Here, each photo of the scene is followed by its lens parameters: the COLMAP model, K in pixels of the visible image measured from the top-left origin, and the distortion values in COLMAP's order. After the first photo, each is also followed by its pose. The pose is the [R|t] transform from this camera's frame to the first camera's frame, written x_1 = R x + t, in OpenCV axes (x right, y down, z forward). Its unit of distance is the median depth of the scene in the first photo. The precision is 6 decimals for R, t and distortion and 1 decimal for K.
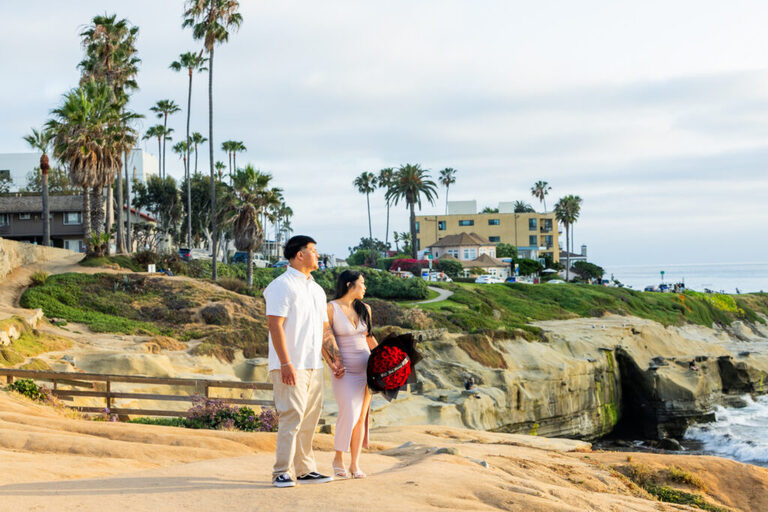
lens RADIAL K [[1551.8, 0, 384.0], [0, 1551.8, 256.0], [0, 0, 1]] dist [0.042165, -0.155246]
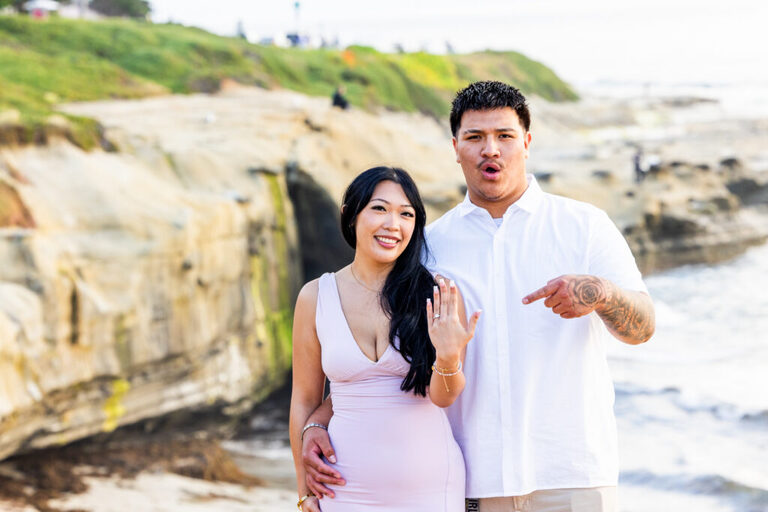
lens RADIAL K [[2986.1, 0, 384.0], [0, 2986.1, 256.0], [0, 0, 1]] dist [0.006258, 1.035258]
pose [[0.971038, -0.033881, 0.236513, -0.003662], [0.014391, 0.996391, 0.083650, 0.022786], [-0.238493, -0.077824, 0.968021, 0.319236]]
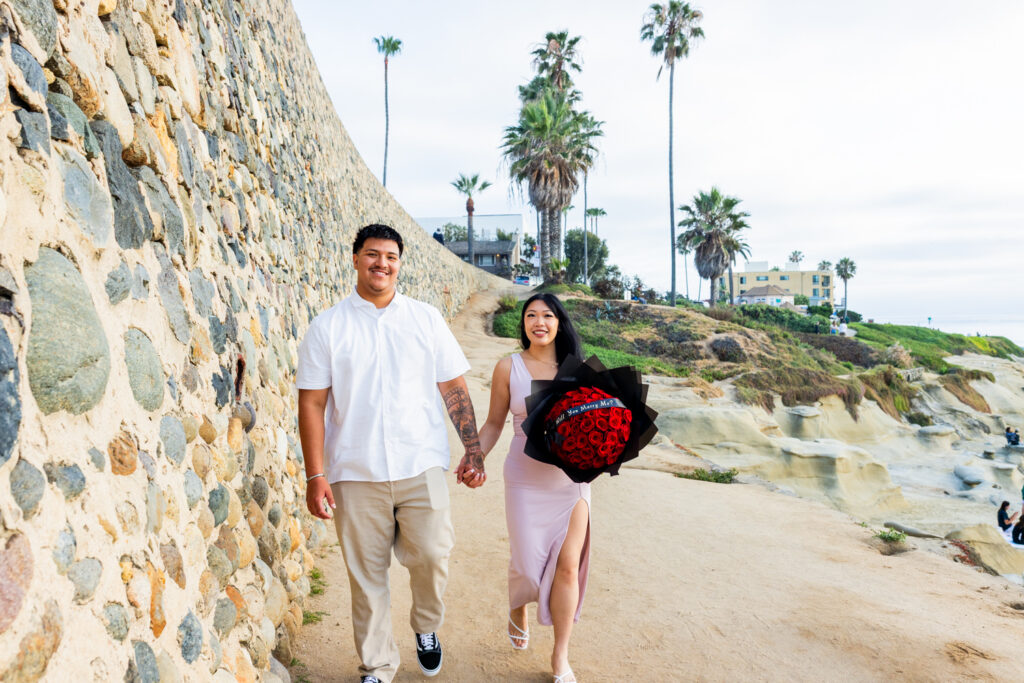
lens RADIAL K [[962.0, 0, 512.0], [0, 962.0, 341.5], [0, 0, 1]] dist [0.010019, -0.008585]
pose [[0.993531, 0.015318, -0.112527, -0.133434], [-0.011660, 0.999384, 0.033098, 0.014775], [0.112964, -0.031572, 0.993097, 0.393787]]
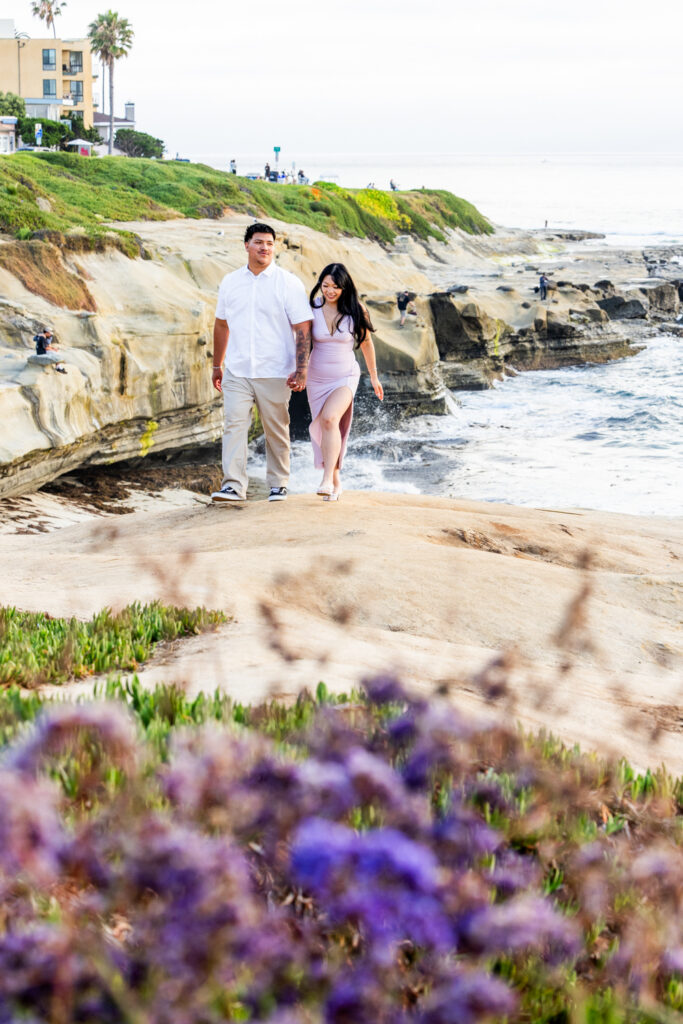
lens RADIAL K [[2419.8, 0, 341.5], [0, 2419.8, 512.0], [0, 0, 1]] dist [-0.034954, -0.183022]
pose [[0.970808, -0.013149, 0.239498, -0.028798], [-0.023408, 0.988536, 0.149159, 0.018706], [-0.238713, -0.150411, 0.959371, 0.228276]]
